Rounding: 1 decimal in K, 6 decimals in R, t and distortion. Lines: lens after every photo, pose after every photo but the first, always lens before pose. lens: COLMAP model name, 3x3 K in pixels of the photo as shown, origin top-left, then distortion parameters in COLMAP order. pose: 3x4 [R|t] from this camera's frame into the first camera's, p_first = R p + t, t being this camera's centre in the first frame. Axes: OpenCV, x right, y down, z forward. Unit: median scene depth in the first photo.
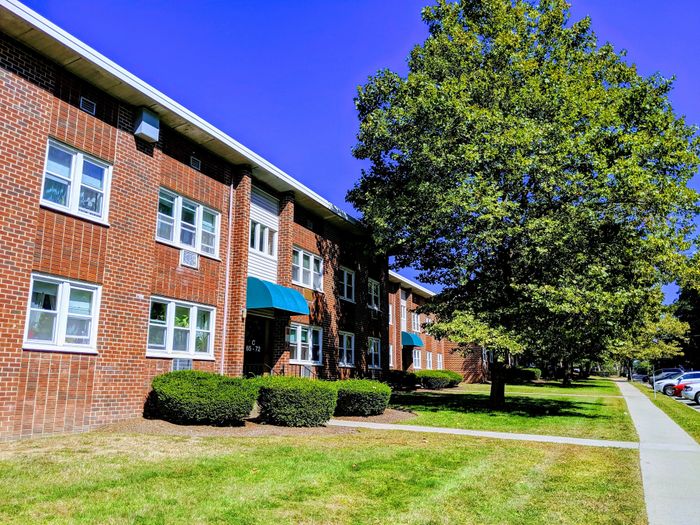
lens RADIAL K [[574.1, 0, 348.9], [0, 574.1, 270.6], [0, 0, 1]] dist [0.116372, -0.222184]
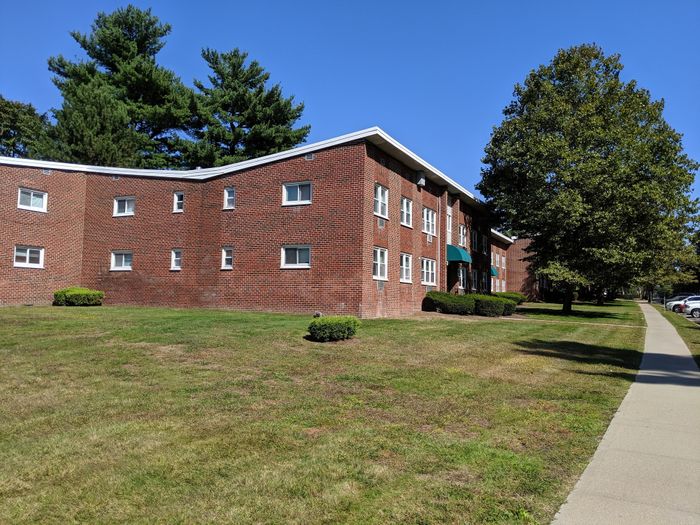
lens RADIAL K [[574.1, 0, 348.9], [0, 574.1, 270.6], [0, 0, 1]] dist [0.116372, -0.222184]
pose [[0.999121, 0.013230, -0.039770, -0.340761], [-0.007678, 0.990590, 0.136647, -0.131541], [0.041204, -0.136222, 0.989821, -0.764707]]
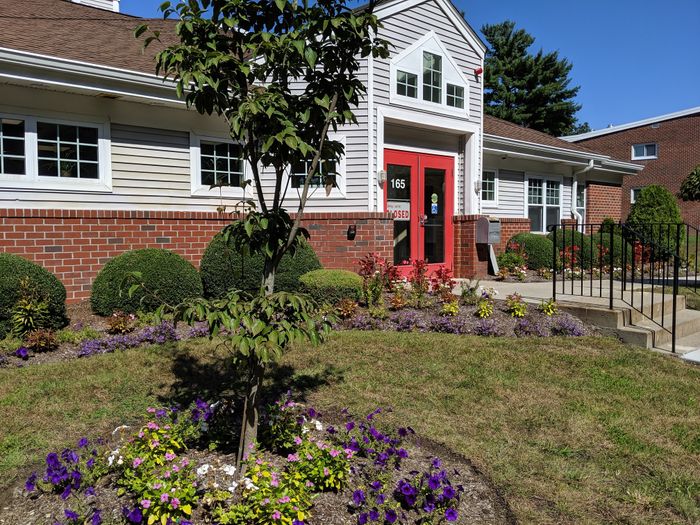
lens RADIAL K [[574.1, 0, 348.9], [0, 574.1, 270.6], [0, 0, 1]] dist [0.116372, -0.222184]
pose [[0.960583, 0.004615, -0.277954, -0.844277], [0.066713, 0.966816, 0.246608, -0.266364], [0.269869, -0.255430, 0.928400, -1.516716]]
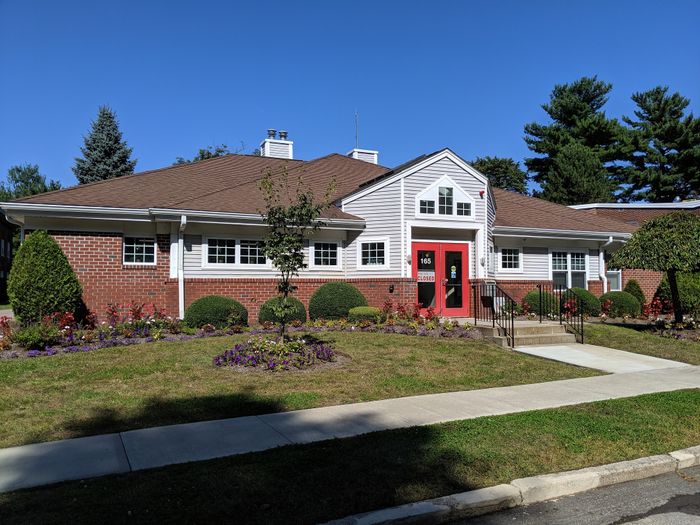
lens RADIAL K [[574.1, 0, 348.9], [0, 574.1, 270.6], [0, 0, 1]] dist [0.116372, -0.222184]
pose [[0.828903, -0.027272, -0.558727, -0.581397], [0.114267, 0.986005, 0.121394, -0.312582], [0.547597, -0.164468, 0.820419, -1.771614]]
